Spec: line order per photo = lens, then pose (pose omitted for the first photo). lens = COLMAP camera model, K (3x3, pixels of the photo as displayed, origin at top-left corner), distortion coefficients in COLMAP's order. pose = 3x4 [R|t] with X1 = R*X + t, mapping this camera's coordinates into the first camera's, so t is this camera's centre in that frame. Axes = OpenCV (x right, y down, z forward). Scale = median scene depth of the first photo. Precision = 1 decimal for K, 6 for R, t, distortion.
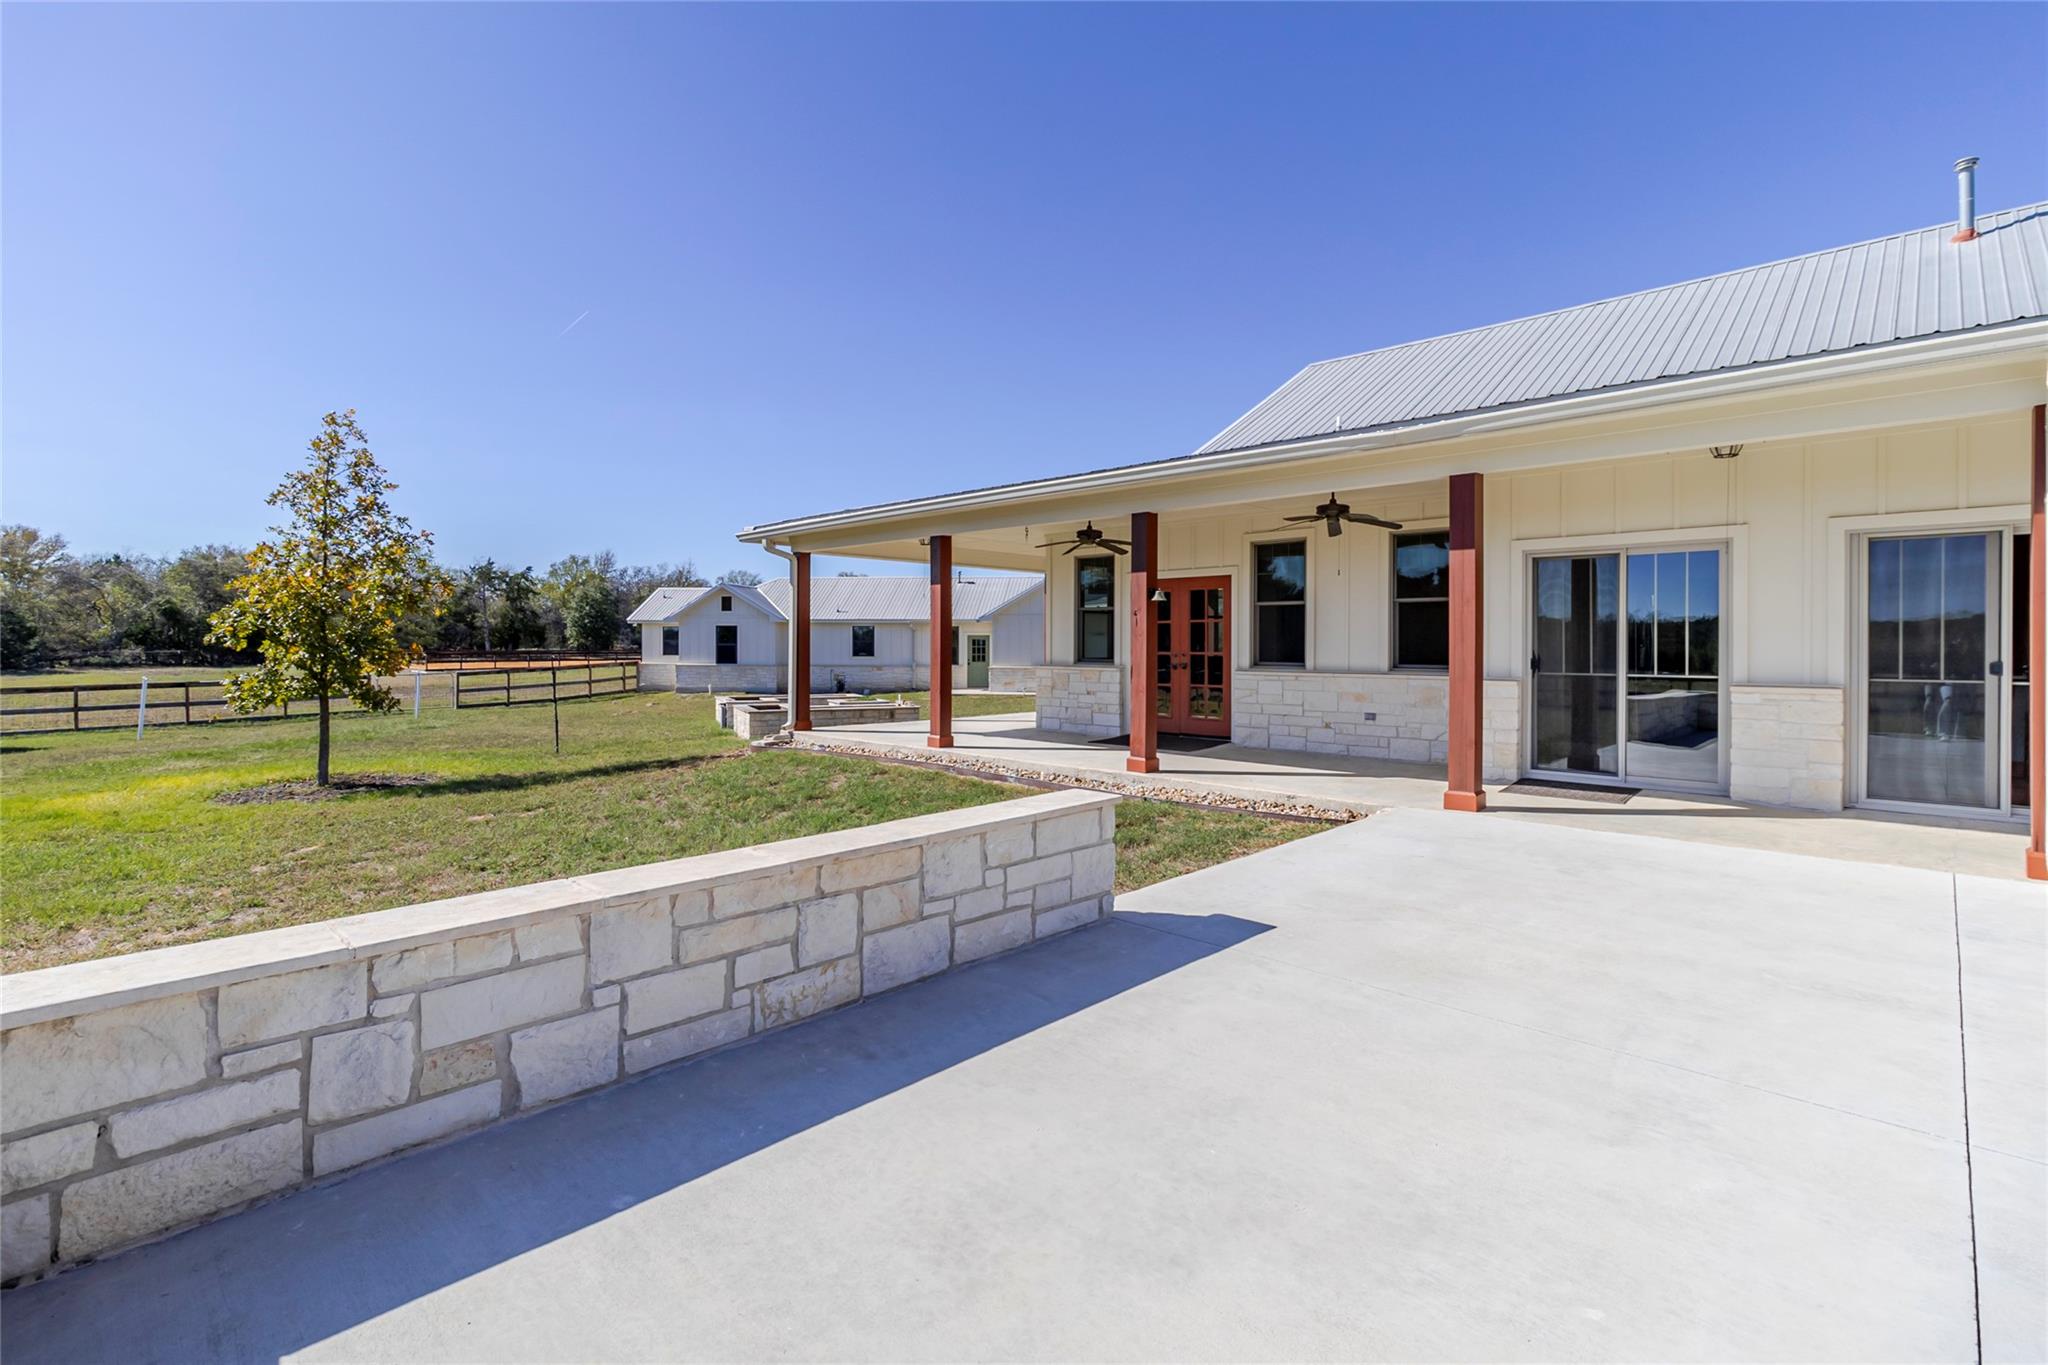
lens RADIAL K [[948.4, 0, 1028.2], [0, 948.4, 637.6], [0, 0, 1]] dist [0.002384, 0.000627]
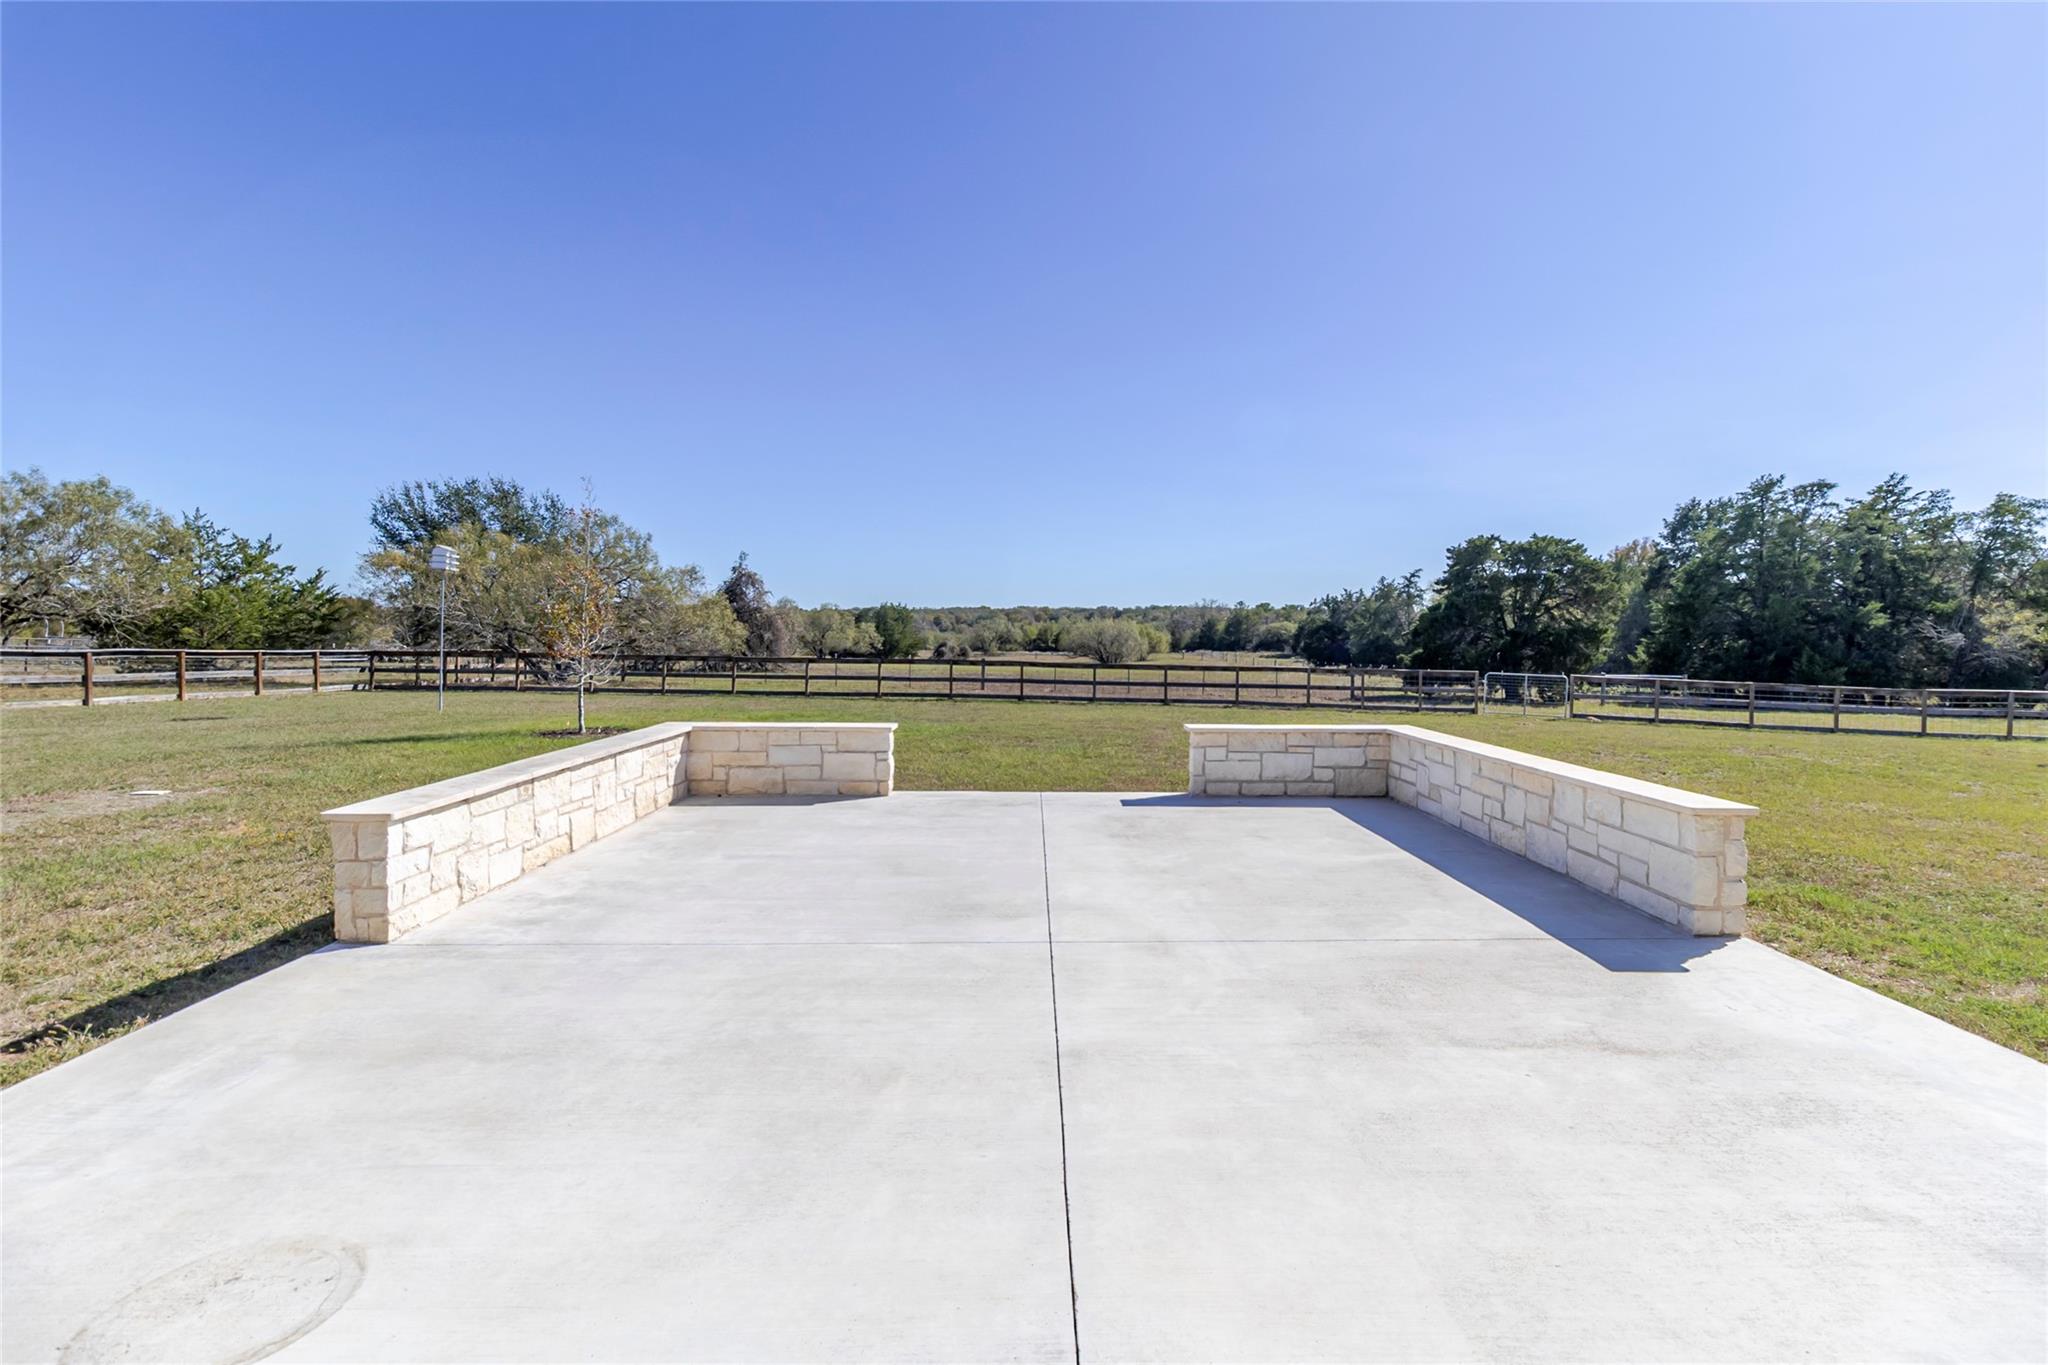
lens RADIAL K [[979.4, 0, 1032.4], [0, 979.4, 644.2], [0, 0, 1]] dist [0.001258, 0.000200]
pose [[-0.708192, 0.006106, -0.705994, 1.632742], [-0.004612, 0.999901, 0.013273, -0.008047], [0.706005, 0.012656, -0.708094, 1.599684]]
